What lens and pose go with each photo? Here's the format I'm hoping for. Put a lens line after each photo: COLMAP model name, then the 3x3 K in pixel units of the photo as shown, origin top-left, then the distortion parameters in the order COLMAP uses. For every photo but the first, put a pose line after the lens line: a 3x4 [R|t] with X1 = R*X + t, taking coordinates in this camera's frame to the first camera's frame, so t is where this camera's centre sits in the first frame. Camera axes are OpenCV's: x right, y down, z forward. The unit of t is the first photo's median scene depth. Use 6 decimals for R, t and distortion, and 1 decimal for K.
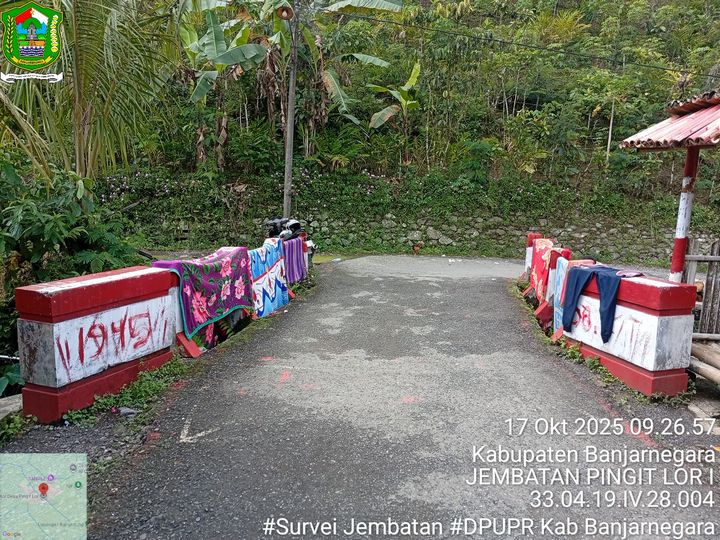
lens RADIAL K [[547.1, 0, 361.6], [0, 547.1, 271.6], [0, 0, 1]] dist [0.088527, -0.180408]
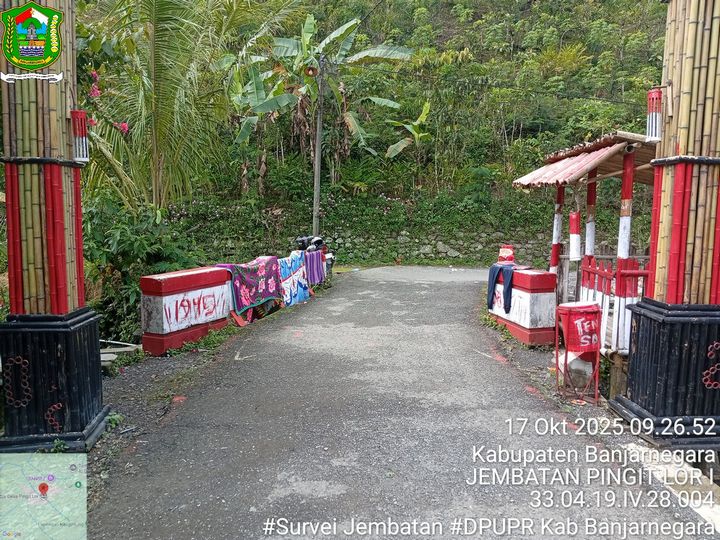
lens RADIAL K [[547.1, 0, 365.1], [0, 547.1, 269.5], [0, 0, 1]] dist [0.088527, -0.180408]
pose [[0.997681, -0.011446, -0.067096, 0.051809], [0.009027, 0.999302, -0.036249, 0.019739], [0.067464, 0.035559, 0.997088, -0.181713]]
